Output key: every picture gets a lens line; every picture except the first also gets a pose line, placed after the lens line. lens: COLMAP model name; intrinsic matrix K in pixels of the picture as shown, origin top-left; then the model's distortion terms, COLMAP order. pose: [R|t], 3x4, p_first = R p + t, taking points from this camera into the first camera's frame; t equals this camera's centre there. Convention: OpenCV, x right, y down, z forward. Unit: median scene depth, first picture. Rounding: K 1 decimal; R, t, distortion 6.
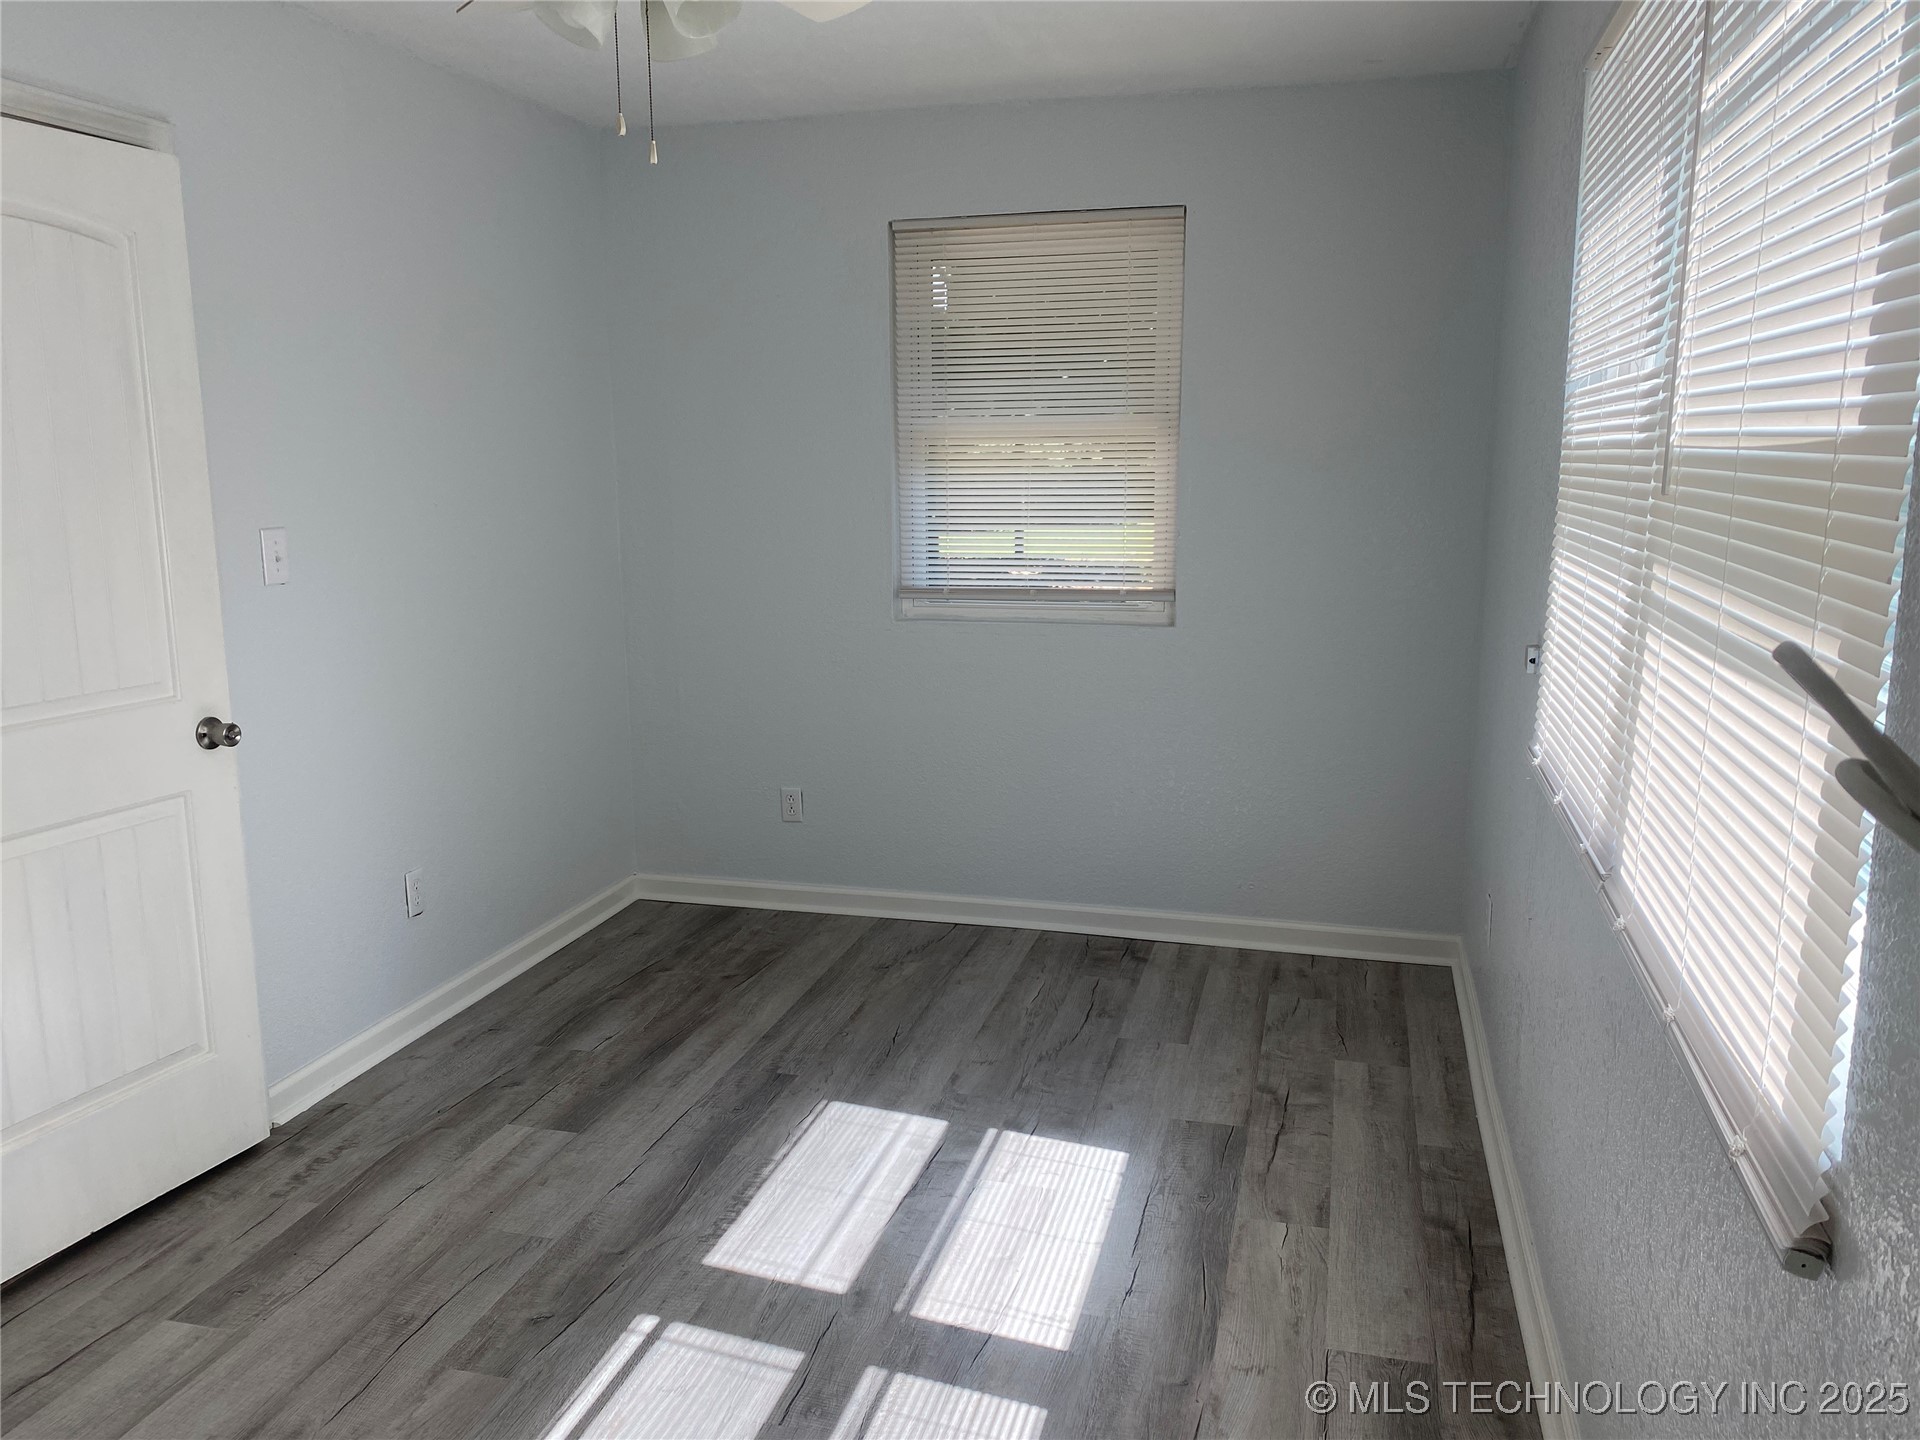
lens RADIAL K [[1467.1, 0, 950.6], [0, 1467.1, 727.4], [0, 0, 1]] dist [0.051910, -0.054092]
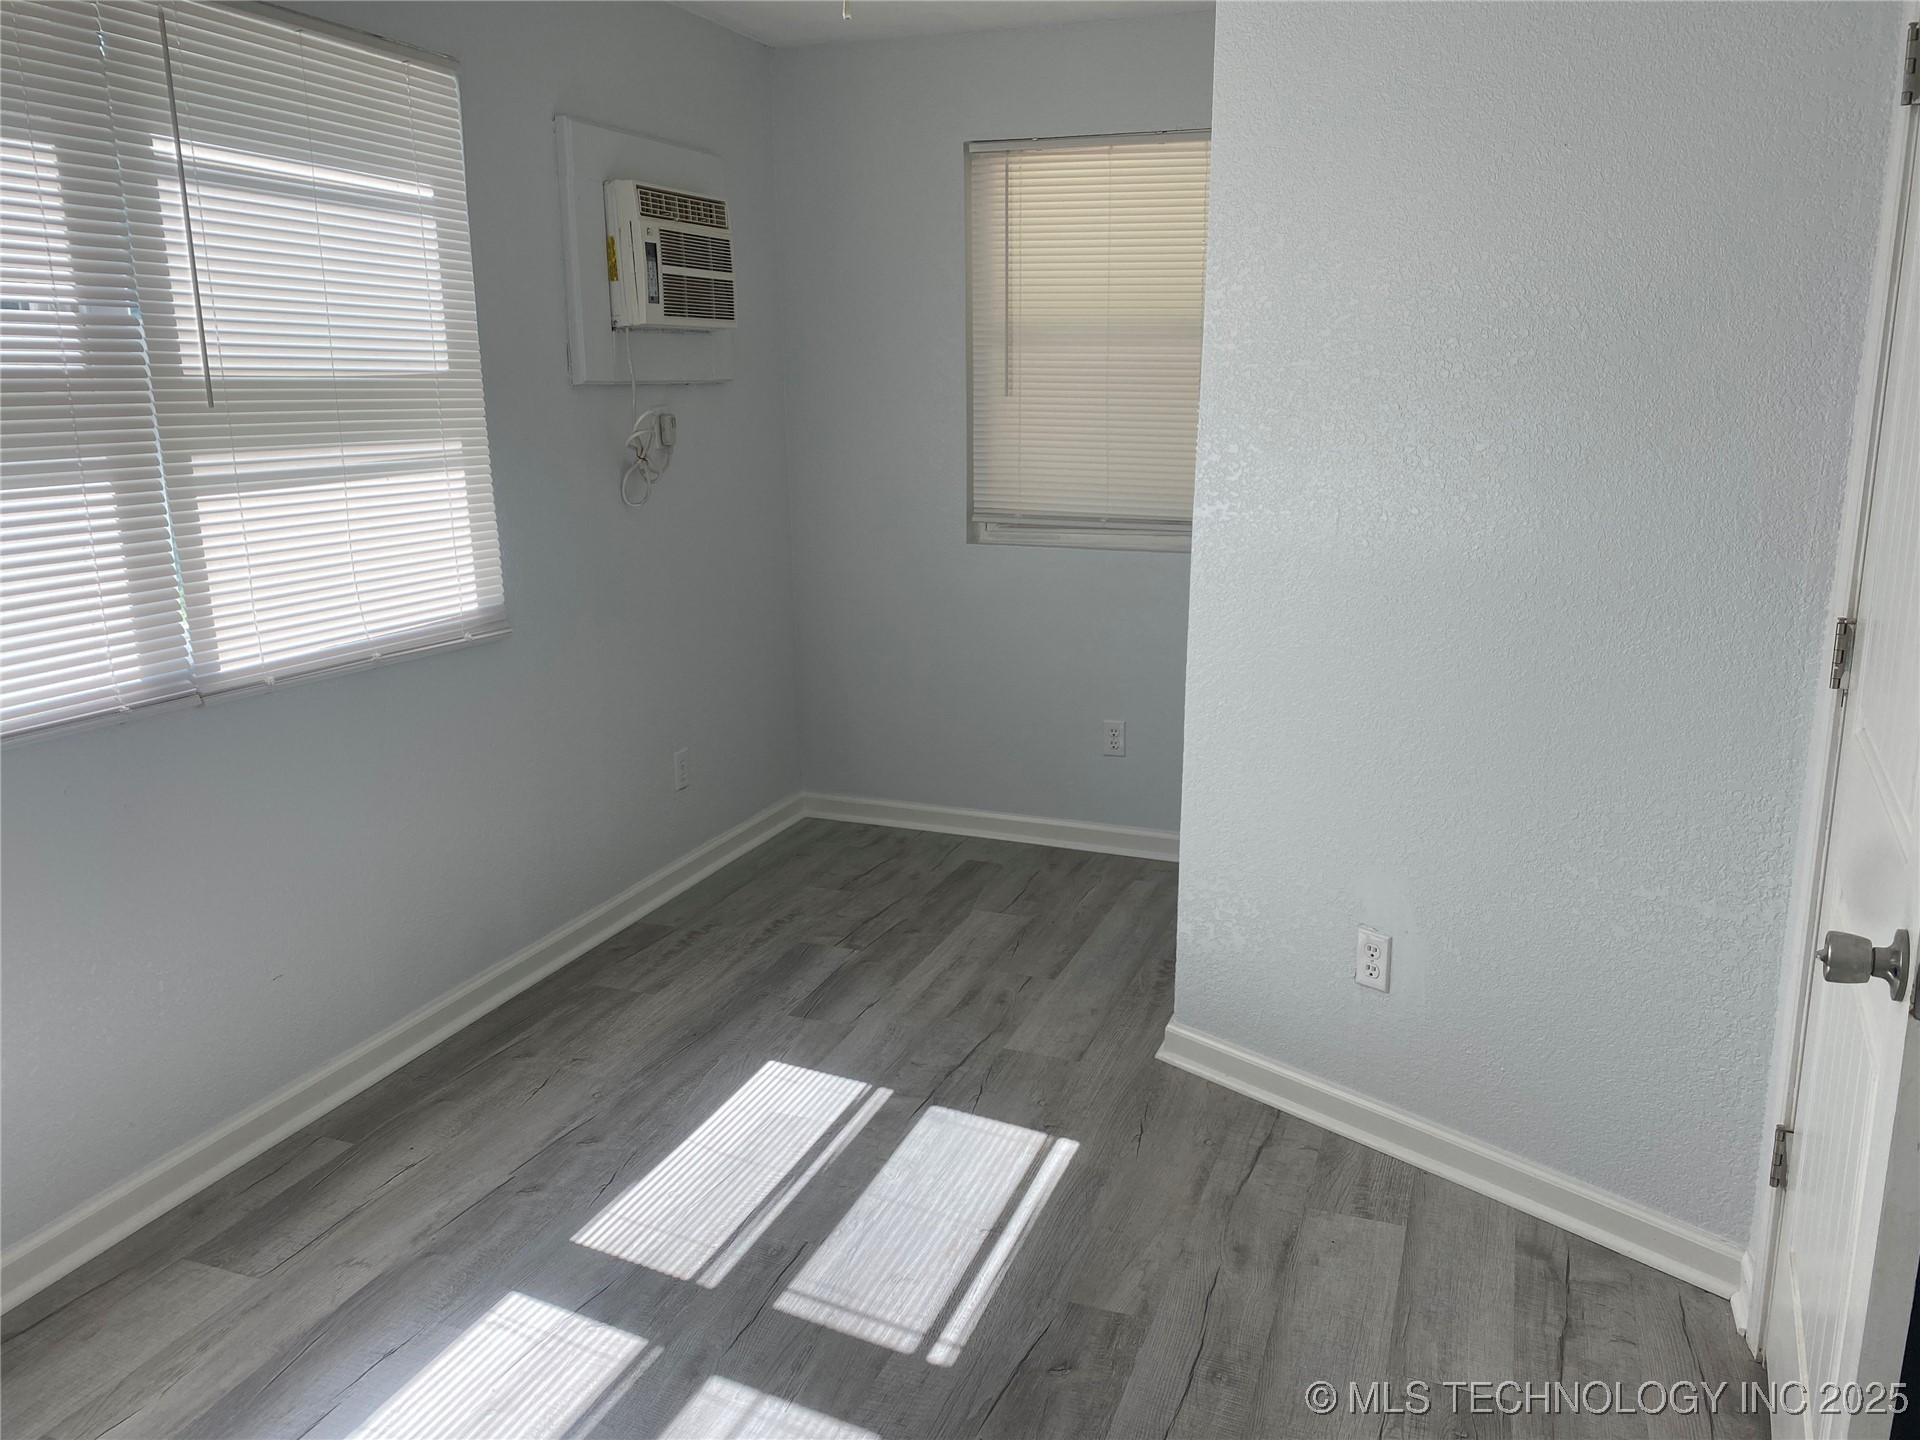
lens RADIAL K [[1467.1, 0, 965.0], [0, 1467.1, 712.1], [0, 0, 1]] dist [0.051910, -0.054092]
pose [[-0.995576, -0.004721, 0.093842, -0.310262], [0.033017, 0.917470, 0.396433, -0.311418], [-0.087968, 0.397778, -0.913255, 1.700935]]
